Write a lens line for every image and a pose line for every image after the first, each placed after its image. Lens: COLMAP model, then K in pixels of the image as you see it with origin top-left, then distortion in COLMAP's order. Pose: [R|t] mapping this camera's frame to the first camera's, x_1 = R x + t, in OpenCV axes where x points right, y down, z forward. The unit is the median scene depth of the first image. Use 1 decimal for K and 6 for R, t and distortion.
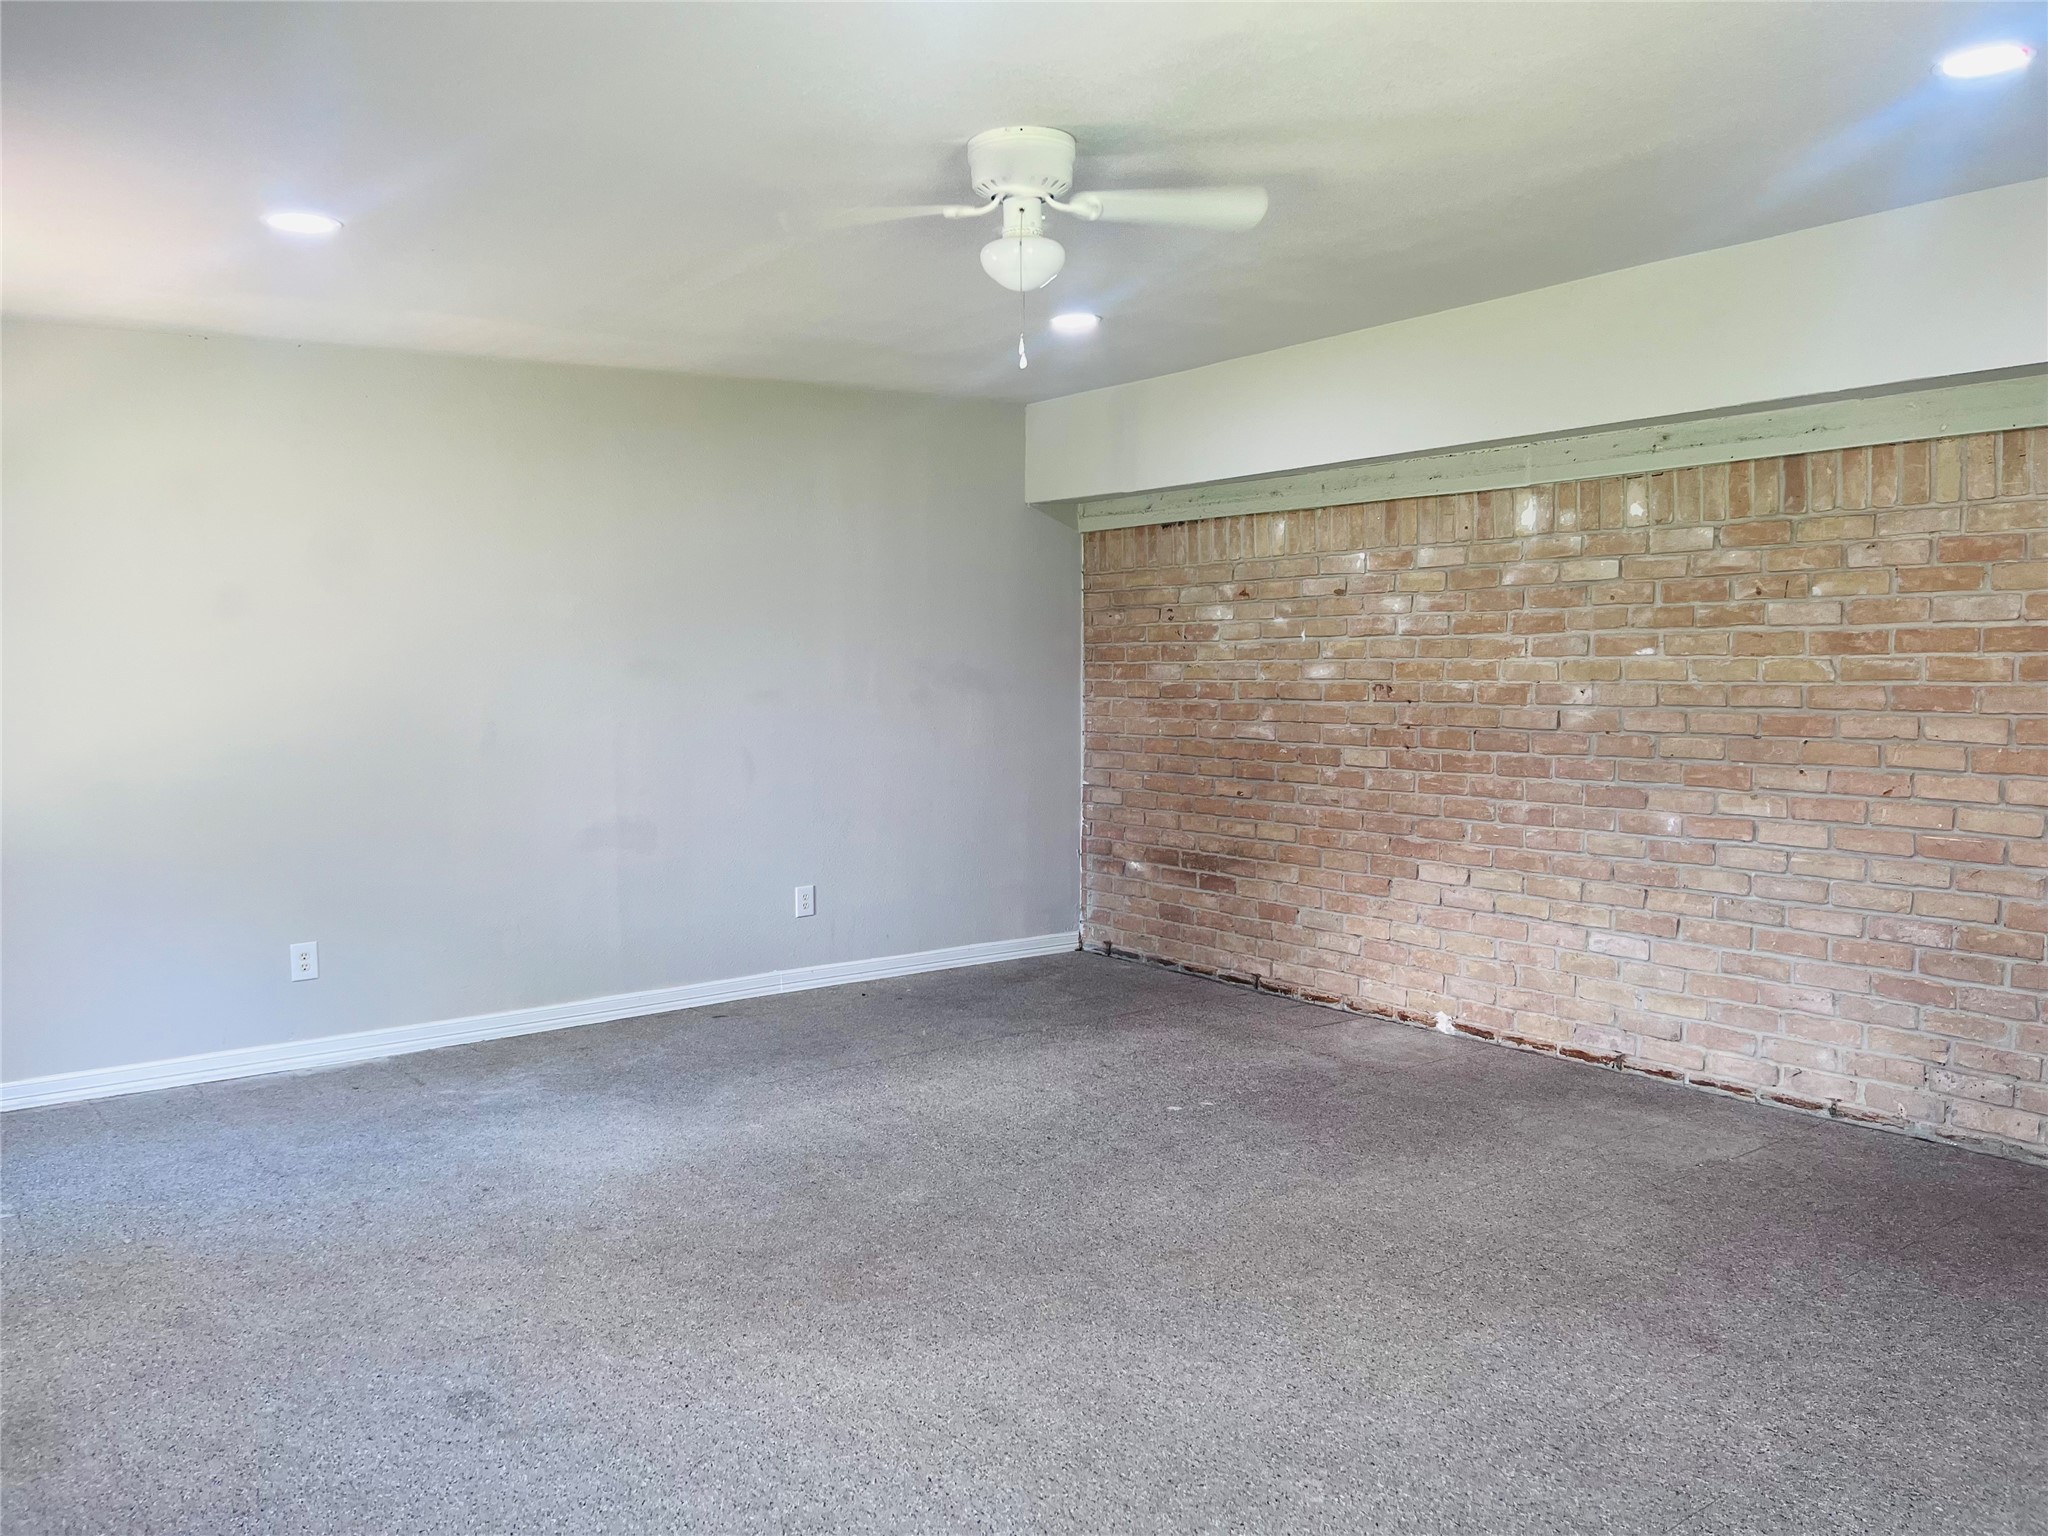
lens RADIAL K [[1541.6, 0, 1023.3], [0, 1541.6, 767.2], [0, 0, 1]] dist [0.084853, -0.090733]
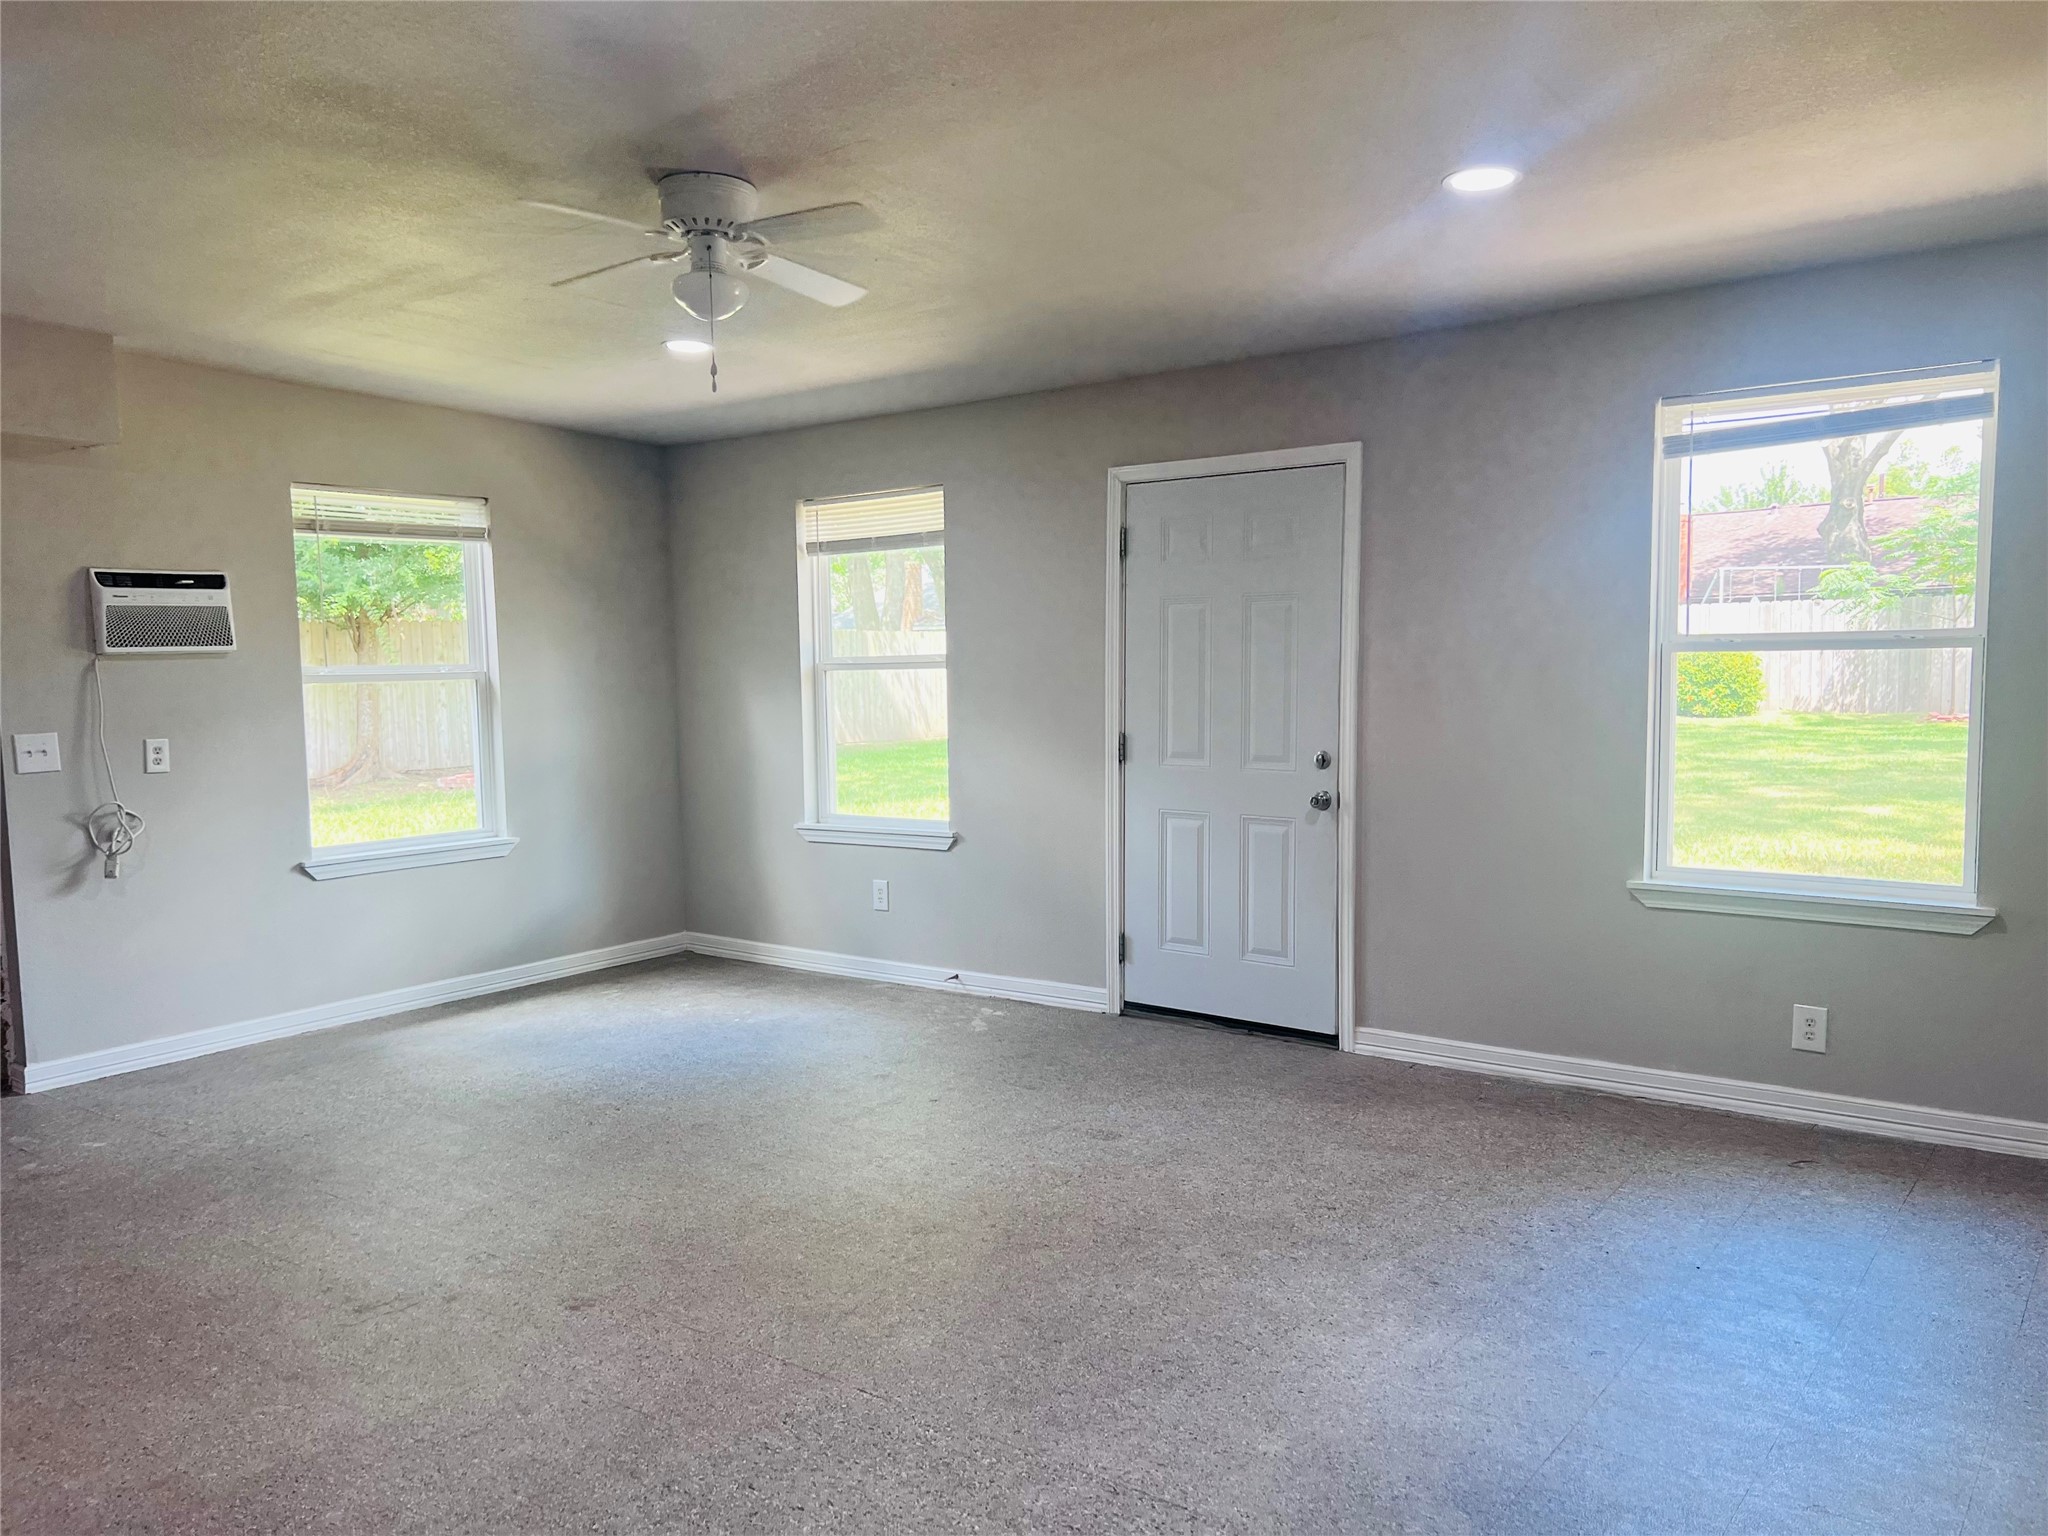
lens RADIAL K [[1541.6, 0, 1022.9], [0, 1541.6, 780.9], [0, 0, 1]] dist [0.084853, -0.090733]
pose [[-0.969530, 0.044812, -0.240839, 0.058501], [0.008934, 0.988941, 0.148042, -0.130594], [0.244809, 0.141380, -0.959208, 1.943820]]
